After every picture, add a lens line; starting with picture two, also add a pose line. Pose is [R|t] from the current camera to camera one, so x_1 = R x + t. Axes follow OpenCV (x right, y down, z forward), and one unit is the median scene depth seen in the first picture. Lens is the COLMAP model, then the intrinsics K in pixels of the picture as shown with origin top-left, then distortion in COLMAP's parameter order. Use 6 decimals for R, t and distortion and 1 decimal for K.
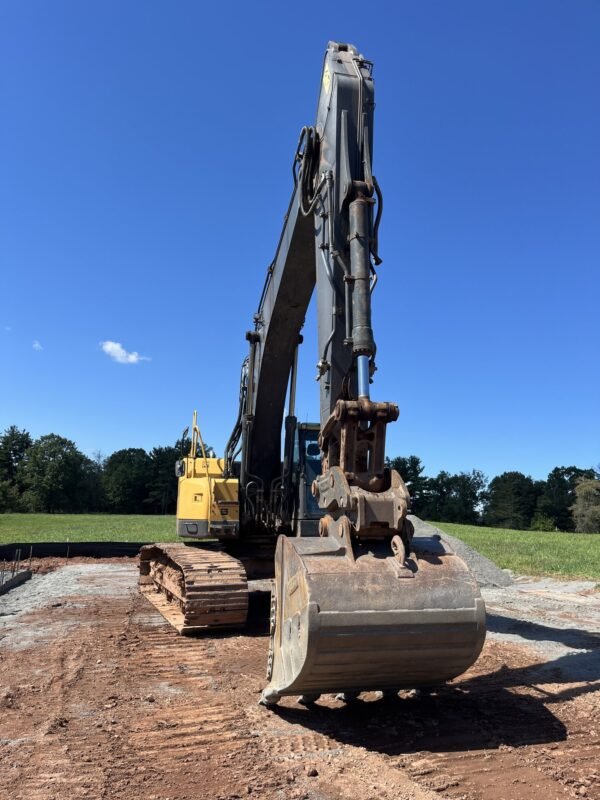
lens RADIAL K [[604.5, 0, 300.1], [0, 604.5, 392.4], [0, 0, 1]] dist [0.015992, 0.002549]
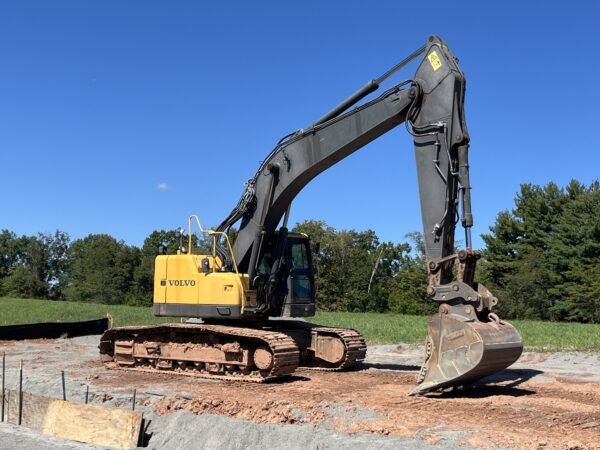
lens RADIAL K [[824.0, 0, 300.0], [0, 824.0, 225.0], [0, 0, 1]] dist [0.096216, 0.000959]
pose [[0.827919, 0.042864, 0.559208, -0.887627], [-0.111484, 0.989756, 0.089188, -0.116793], [-0.549656, -0.136183, 0.824216, -0.456049]]
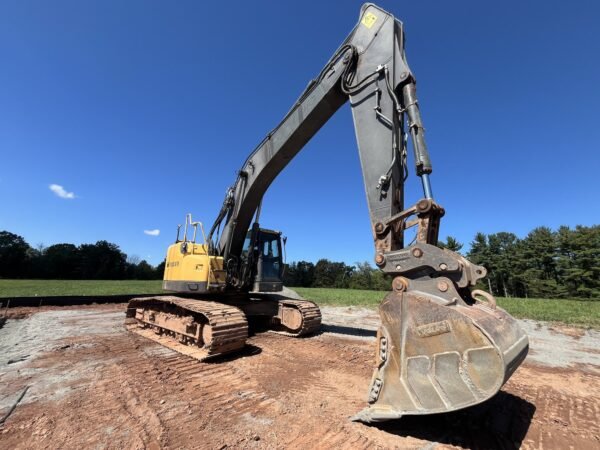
lens RADIAL K [[243.7, 0, 299.9], [0, 243.7, 226.2], [0, 0, 1]] dist [-0.000256, -0.000251]
pose [[0.874530, 0.108861, 0.472595, -0.212142], [-0.099370, 0.994028, -0.045088, 0.060914], [-0.474681, -0.007531, 0.880126, 0.275396]]
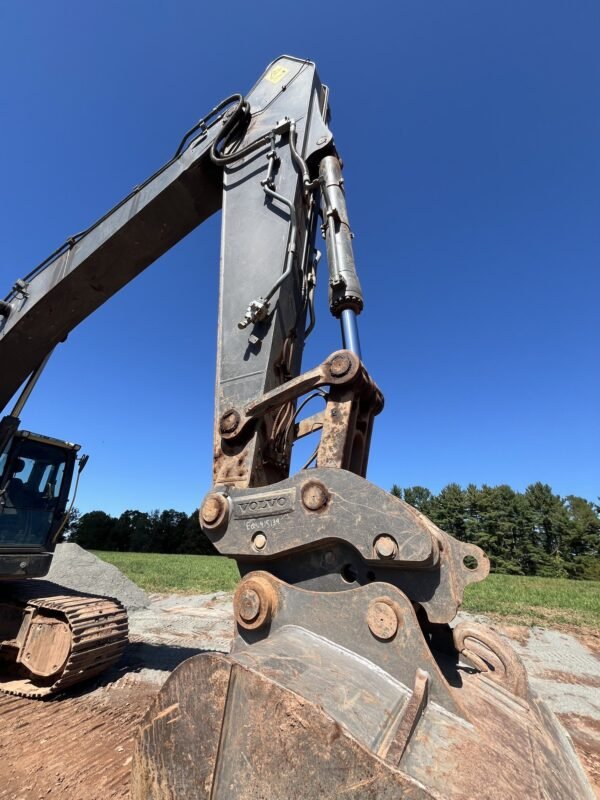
lens RADIAL K [[325.0, 0, 298.1], [0, 325.0, 399.3], [0, 0, 1]] dist [-0.000256, -0.000251]
pose [[0.644454, 0.321525, 0.693759, -0.070090], [-0.170202, 0.944854, -0.279789, 0.065705], [-0.745460, 0.062232, 0.663639, 0.371188]]
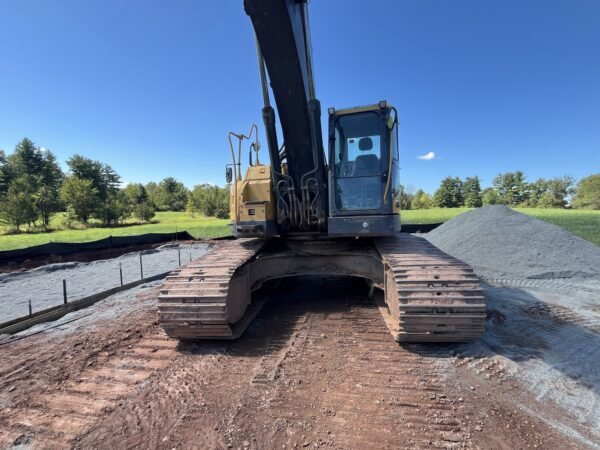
lens RADIAL K [[272.9, 0, 300.0], [0, 272.9, 225.0], [0, 0, 1]] dist [0.000722, 0.000075]
pose [[0.880692, -0.022124, -0.473172, 0.132944], [0.137895, 0.967620, 0.211414, 0.112150], [0.453174, -0.251439, 0.855226, 0.540683]]
